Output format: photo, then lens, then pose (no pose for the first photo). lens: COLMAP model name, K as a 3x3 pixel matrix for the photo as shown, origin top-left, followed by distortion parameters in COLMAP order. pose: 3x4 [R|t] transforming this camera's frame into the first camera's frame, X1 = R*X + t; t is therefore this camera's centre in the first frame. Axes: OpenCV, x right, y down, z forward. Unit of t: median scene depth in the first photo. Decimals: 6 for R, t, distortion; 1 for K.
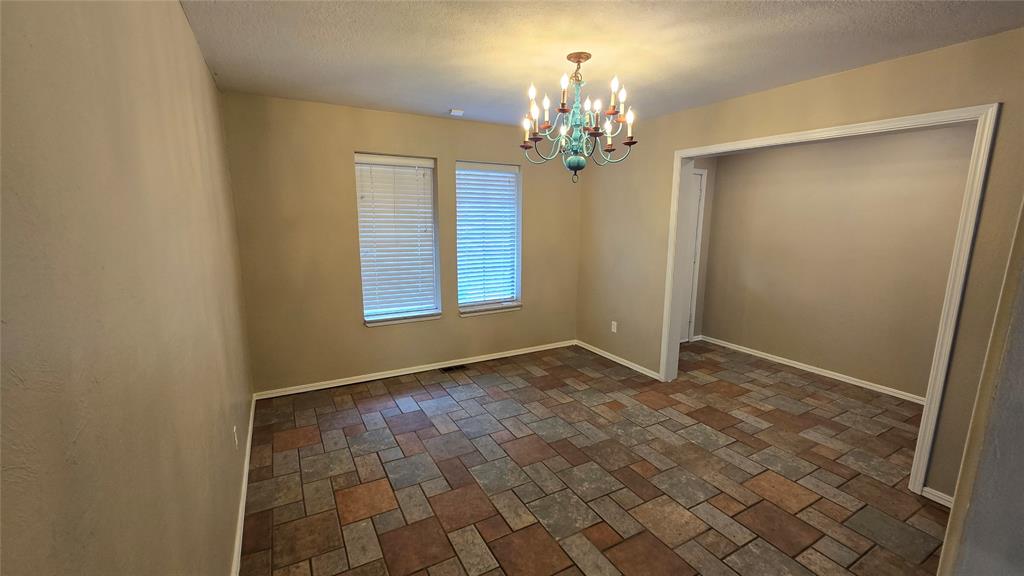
lens RADIAL K [[420.9, 0, 507.5], [0, 420.9, 294.6], [0, 0, 1]] dist [-0.003050, 0.001729]
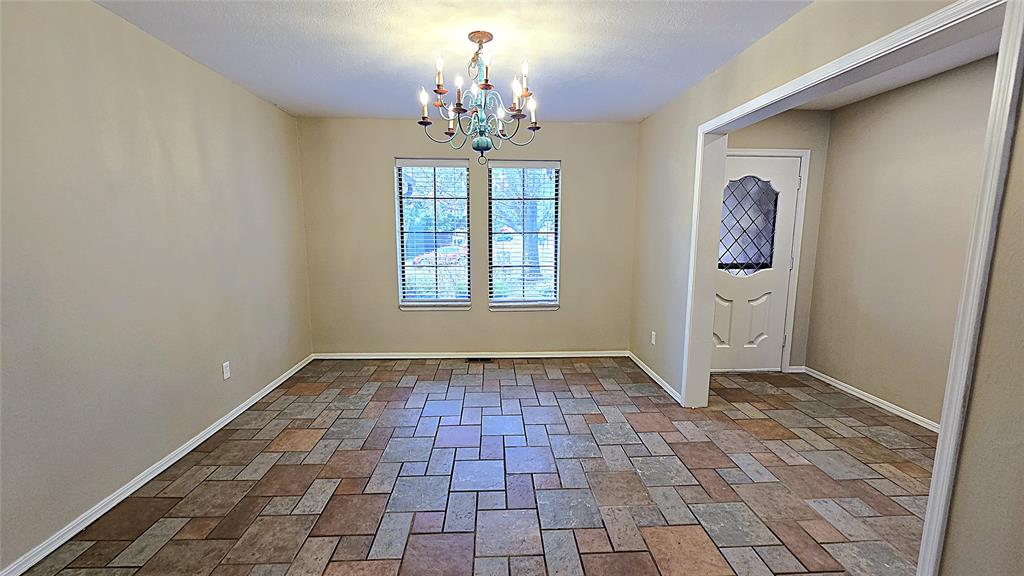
lens RADIAL K [[420.9, 0, 506.2], [0, 420.9, 291.1], [0, 0, 1]] dist [-0.003050, 0.001729]
pose [[0.895961, 0.060213, -0.440031, 0.444583], [-0.079481, 0.996511, -0.025474, 0.034087], [0.436962, 0.057798, 0.897621, 0.108465]]
